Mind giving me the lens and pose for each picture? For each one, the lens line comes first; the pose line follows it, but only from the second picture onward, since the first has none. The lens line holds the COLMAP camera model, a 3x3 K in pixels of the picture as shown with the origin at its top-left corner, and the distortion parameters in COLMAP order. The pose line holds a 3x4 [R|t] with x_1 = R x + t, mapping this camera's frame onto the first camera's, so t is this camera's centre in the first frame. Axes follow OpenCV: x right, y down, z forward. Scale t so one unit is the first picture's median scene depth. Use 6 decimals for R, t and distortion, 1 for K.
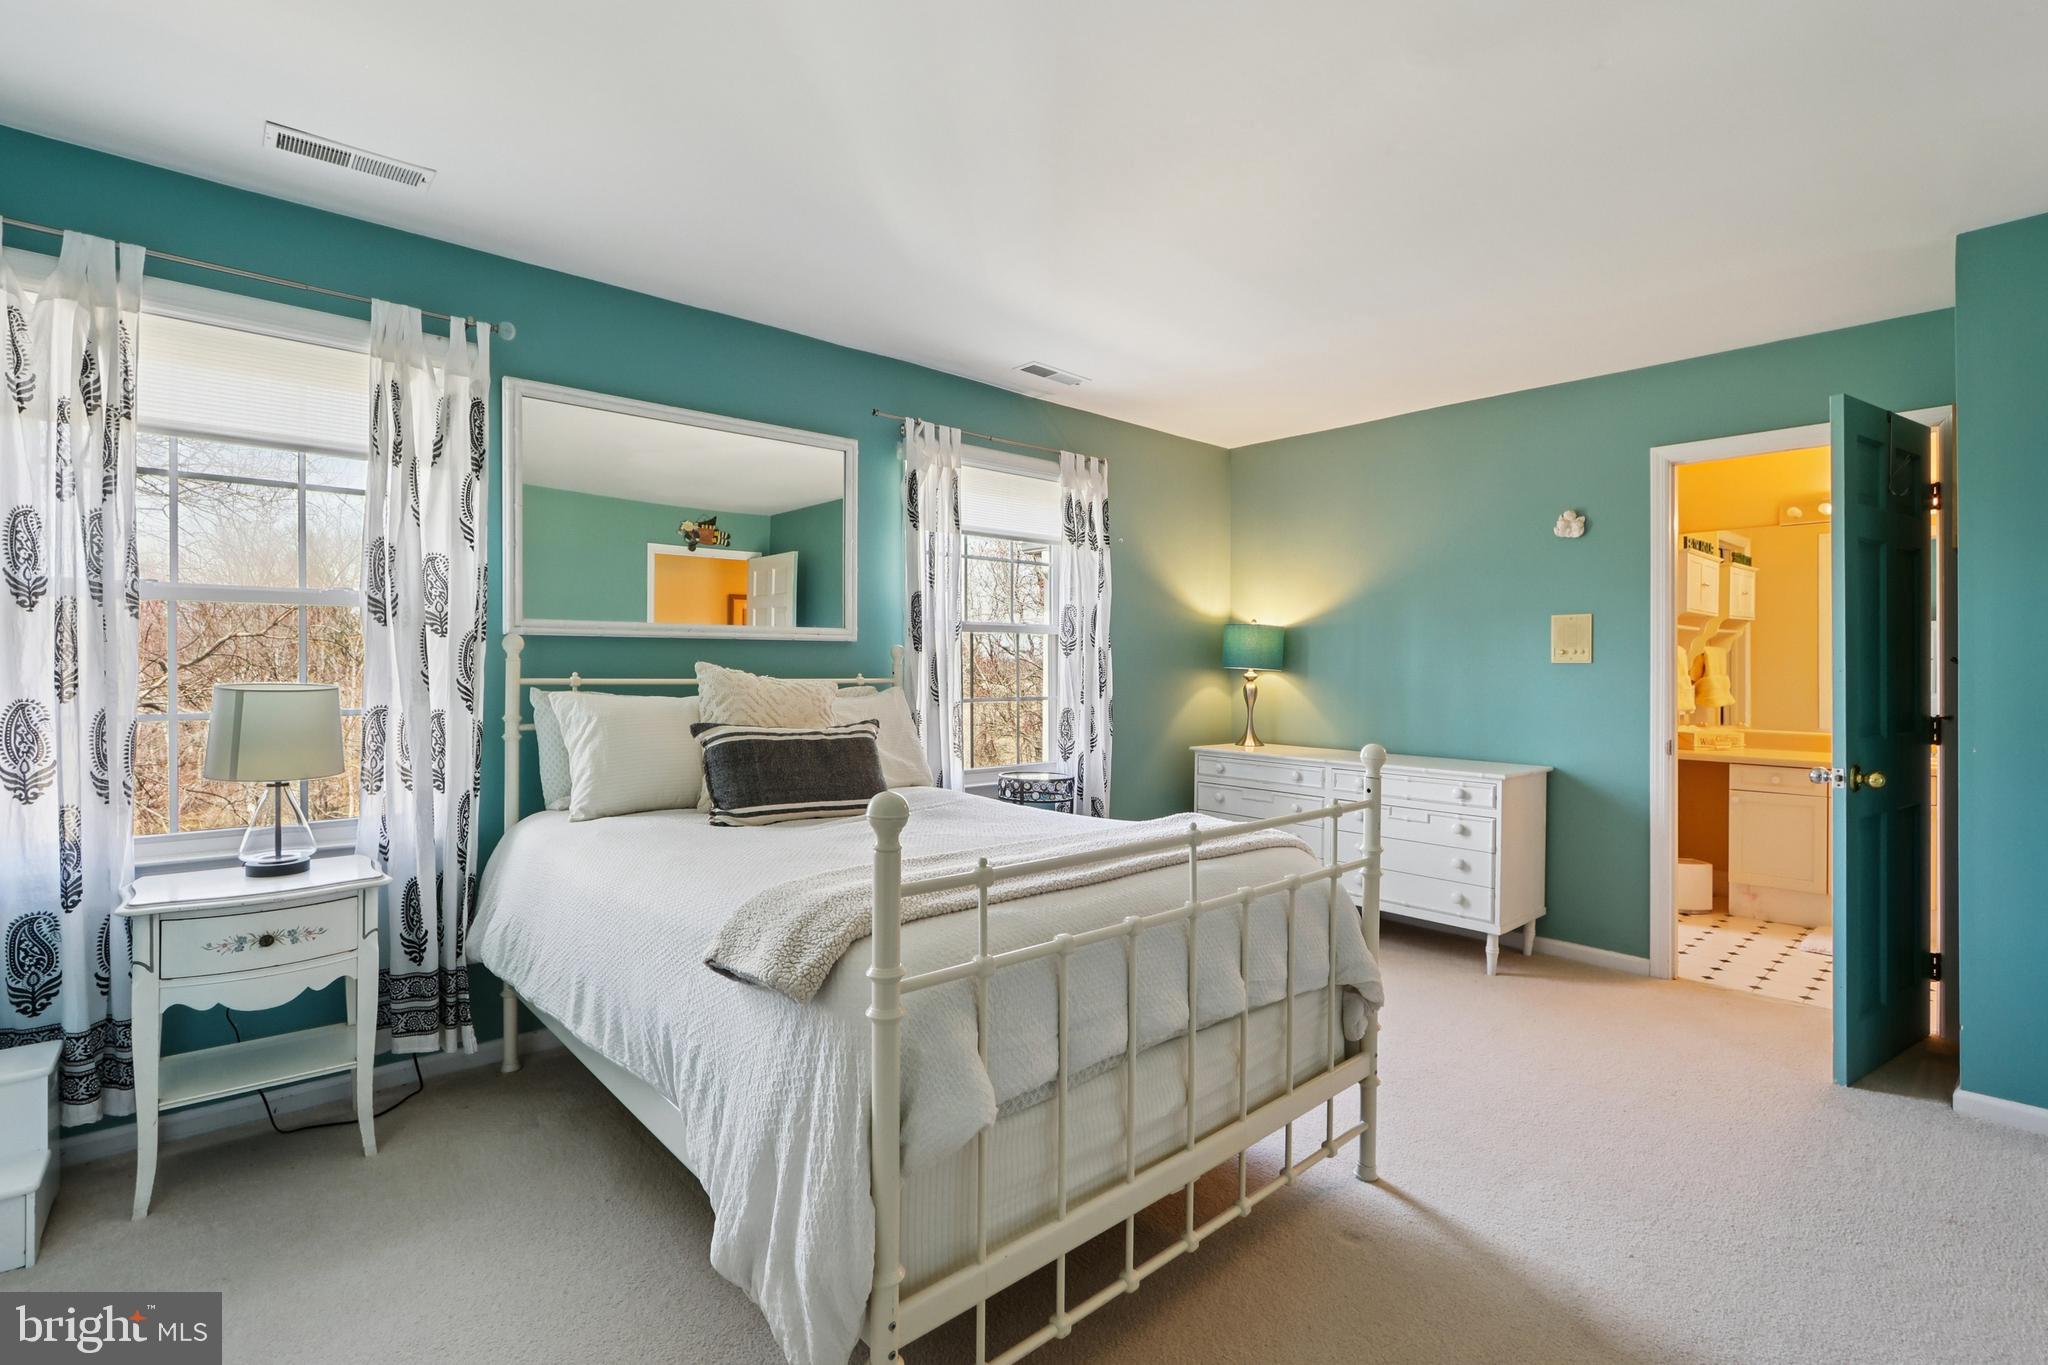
lens RADIAL K [[947.5, 0, 1013.0], [0, 947.5, 677.9], [0, 0, 1]] dist [-0.017977, 0.005873]
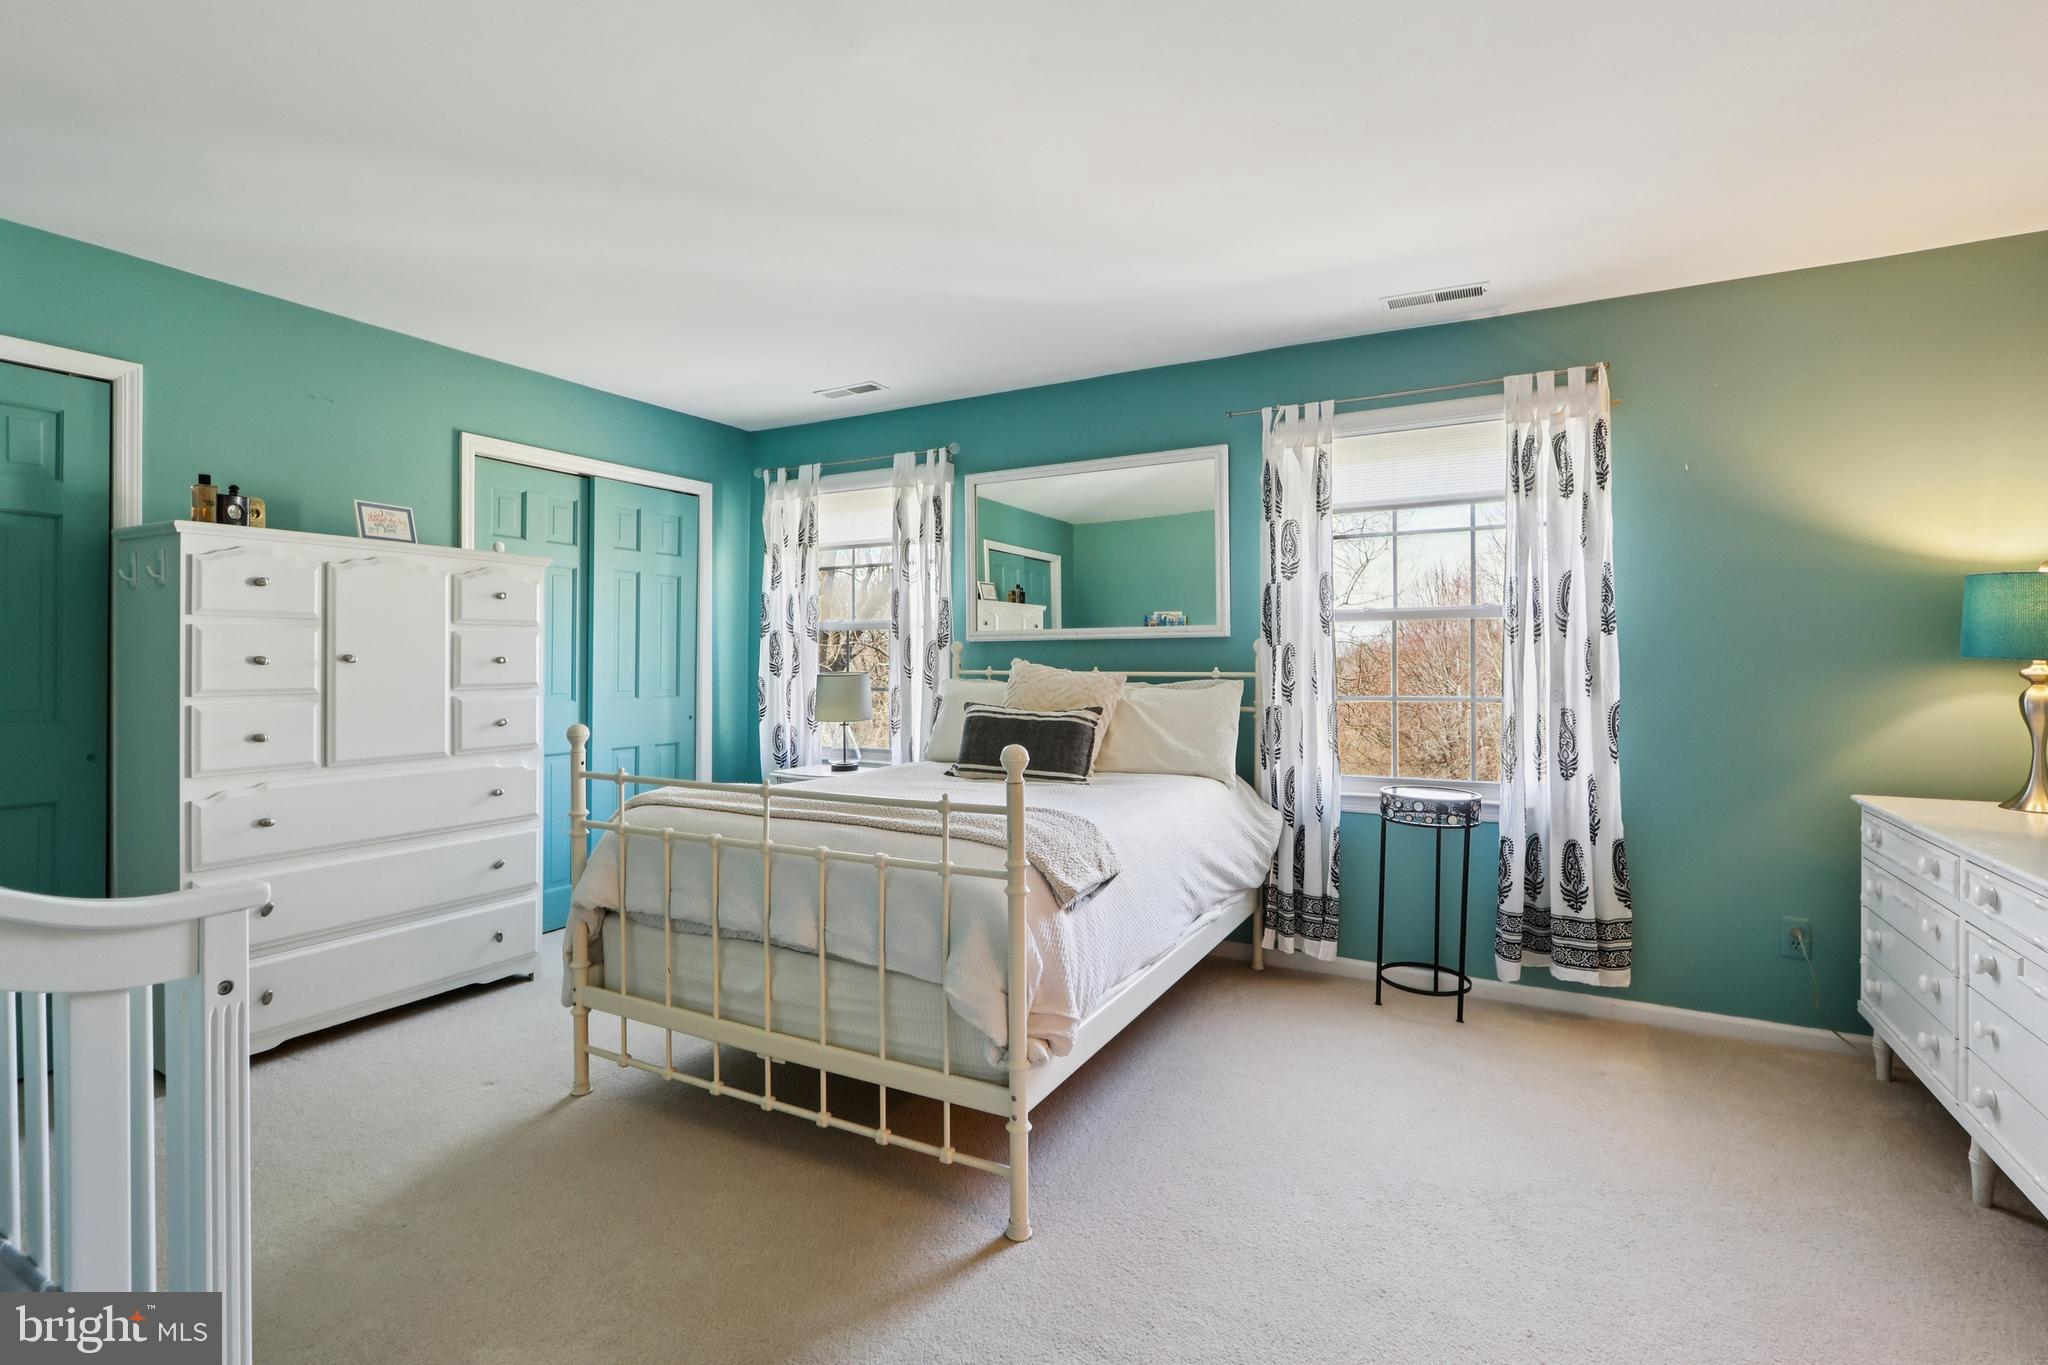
lens RADIAL K [[947.5, 0, 1014.2], [0, 947.5, 671.8], [0, 0, 1]] dist [-0.017977, 0.005873]
pose [[0.336265, 0.002089, -0.941765, 0.836058], [-0.007087, 0.999975, -0.000312, 0.002310], [0.941741, 0.006779, 0.336272, 0.485545]]
